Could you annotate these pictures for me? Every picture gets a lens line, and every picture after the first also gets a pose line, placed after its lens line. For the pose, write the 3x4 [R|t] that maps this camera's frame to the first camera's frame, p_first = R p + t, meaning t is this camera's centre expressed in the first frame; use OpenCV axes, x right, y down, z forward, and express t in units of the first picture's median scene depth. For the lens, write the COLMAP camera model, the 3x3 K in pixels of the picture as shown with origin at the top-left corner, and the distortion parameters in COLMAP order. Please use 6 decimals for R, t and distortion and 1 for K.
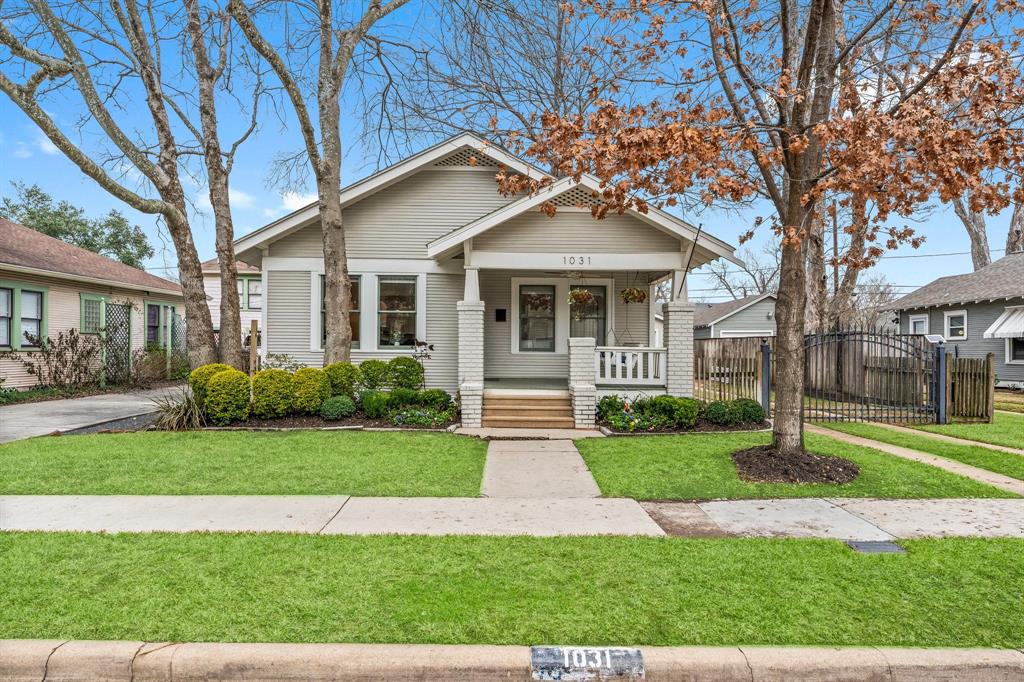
lens RADIAL K [[631.5, 0, 512.0], [0, 631.5, 341.0], [0, 0, 1]] dist [0.002122, 0.000375]
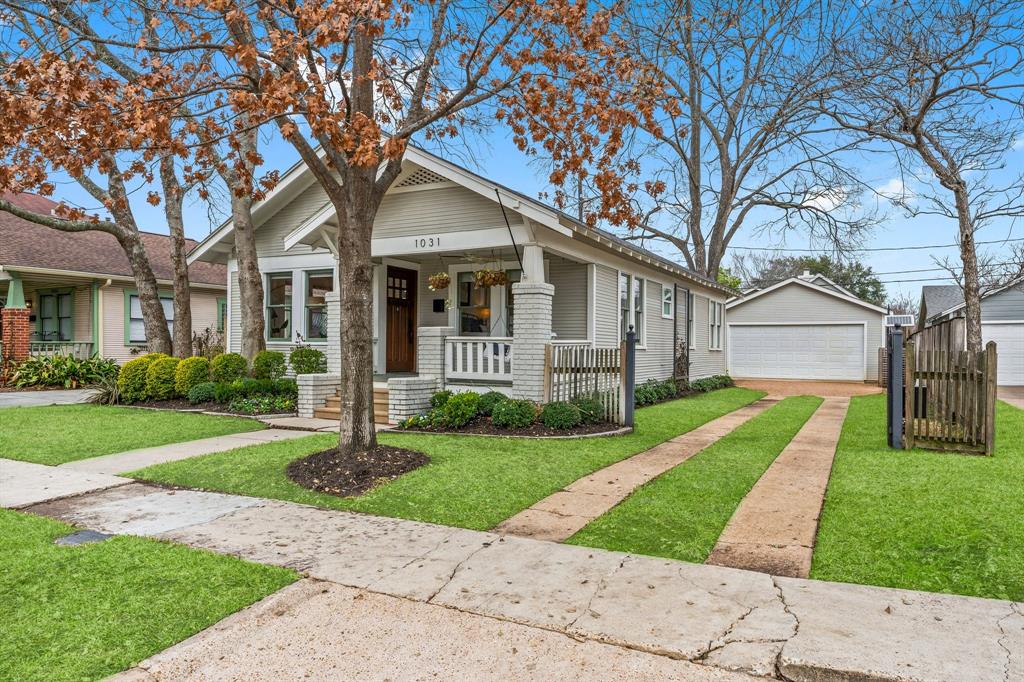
lens RADIAL K [[692.8, 0, 512.0], [0, 692.8, 341.0], [0, 0, 1]] dist [0.000323, 0.000338]
pose [[0.874140, -0.005504, -0.485643, 0.696811], [0.002965, 0.999978, -0.005996, 0.021402], [0.485665, 0.003802, 0.874137, 0.183422]]
